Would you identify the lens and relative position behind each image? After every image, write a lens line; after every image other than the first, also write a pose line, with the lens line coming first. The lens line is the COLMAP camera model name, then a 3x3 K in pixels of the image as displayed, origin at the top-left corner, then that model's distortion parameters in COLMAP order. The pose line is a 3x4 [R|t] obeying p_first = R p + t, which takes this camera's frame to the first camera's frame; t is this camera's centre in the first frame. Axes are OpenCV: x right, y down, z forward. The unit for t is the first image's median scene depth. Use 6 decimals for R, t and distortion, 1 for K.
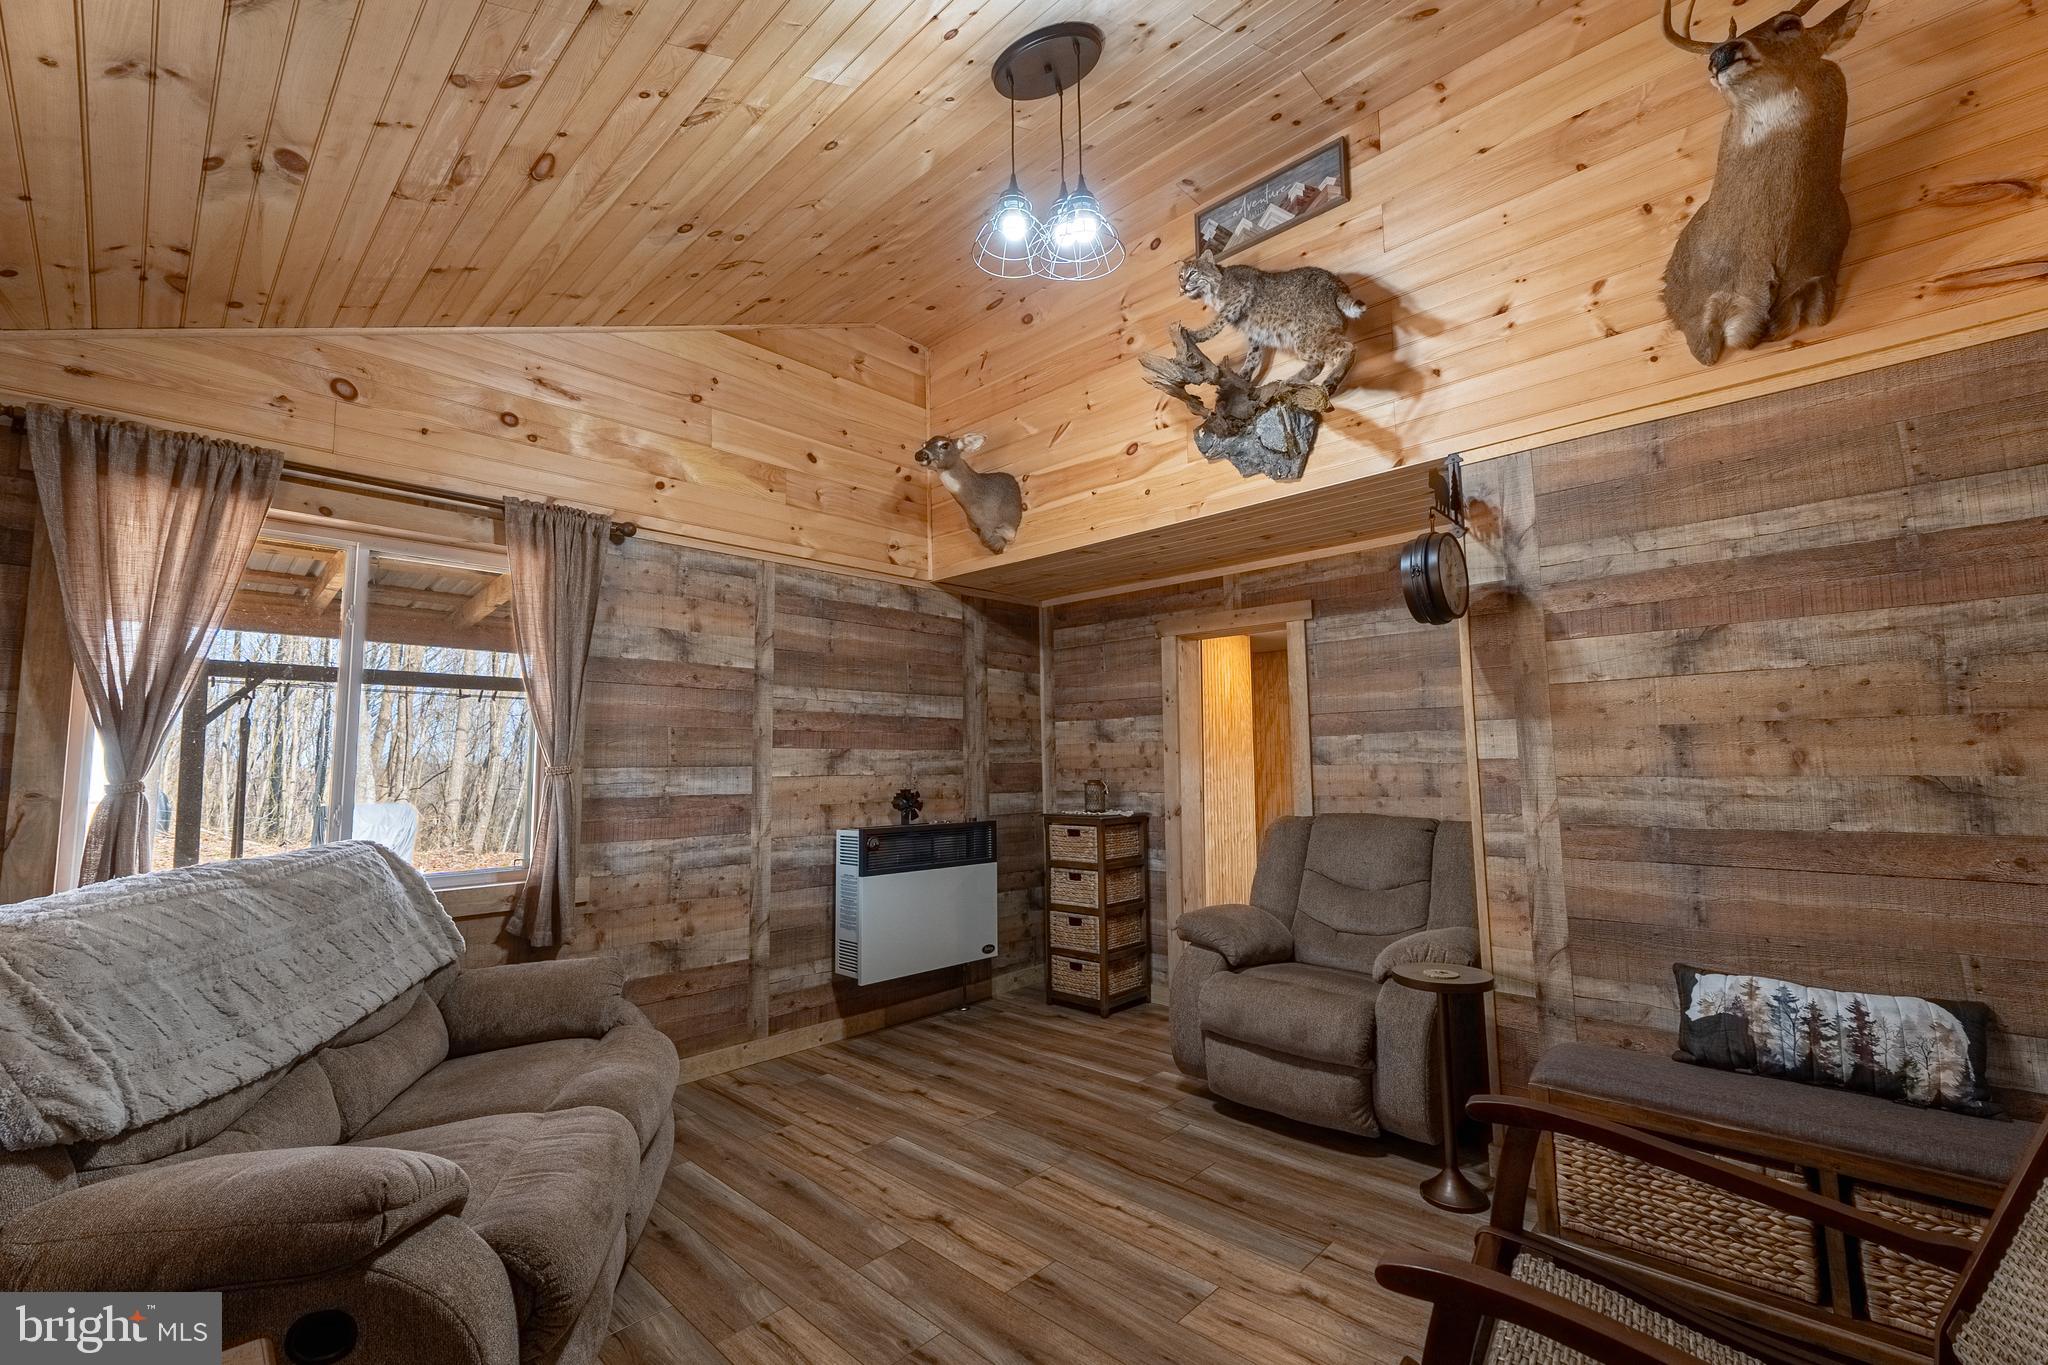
lens RADIAL K [[853.4, 0, 1020.9], [0, 853.4, 675.9], [0, 0, 1]] dist [0.002966, 0.000187]
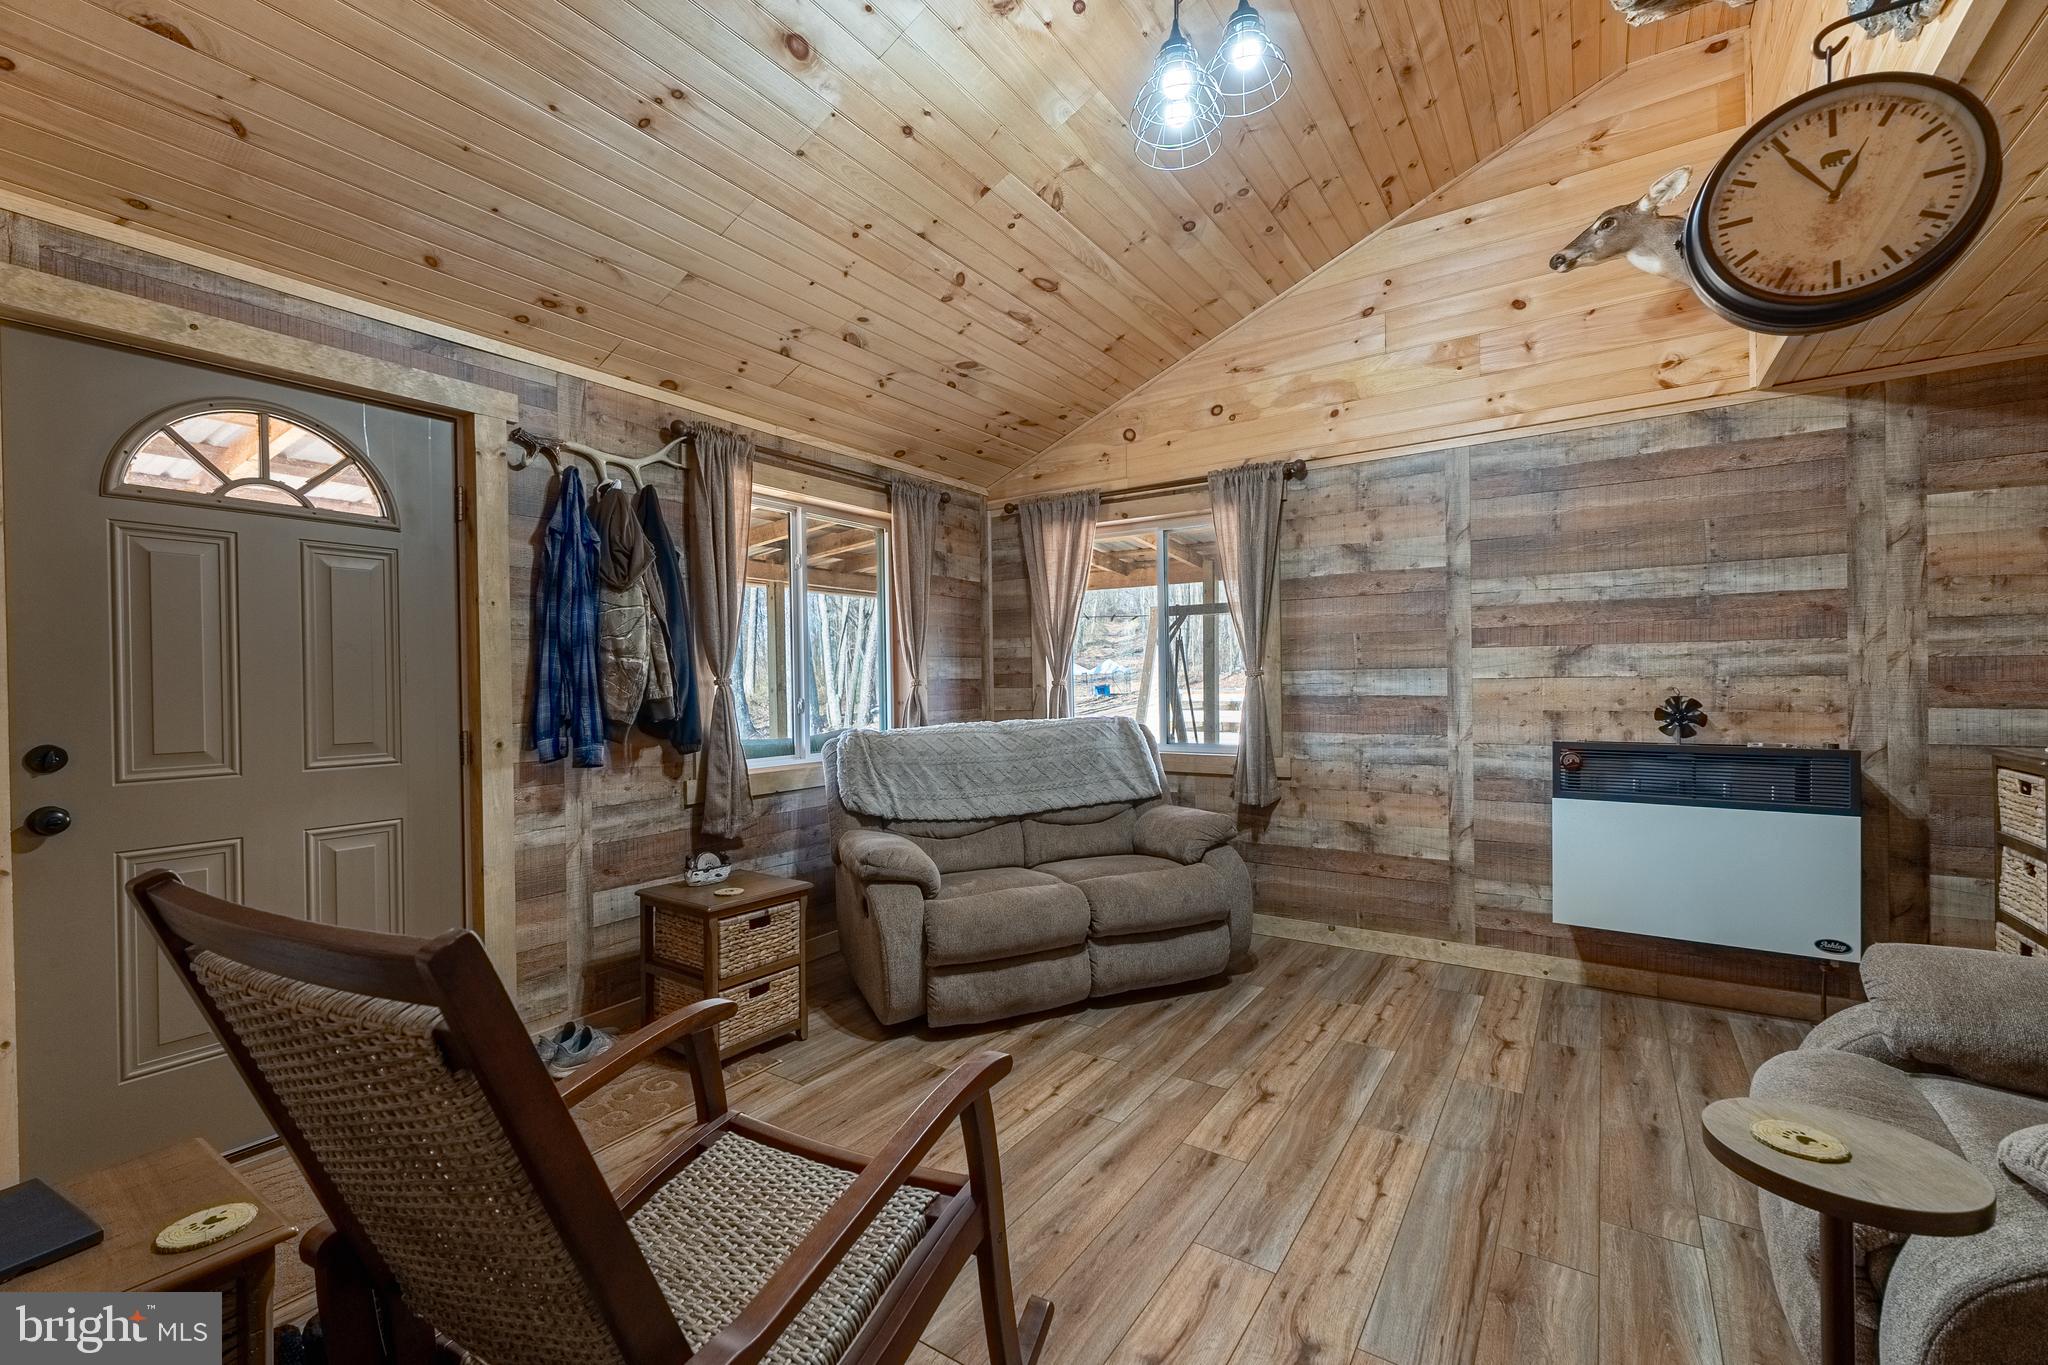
lens RADIAL K [[853.4, 0, 1020.9], [0, 853.4, 675.9], [0, 0, 1]] dist [0.002966, 0.000187]
pose [[0.173546, 0.006405, -0.984805, 0.600204], [0.118807, 0.992539, 0.027392, 0.033612], [0.977633, -0.121755, 0.171490, 0.388571]]
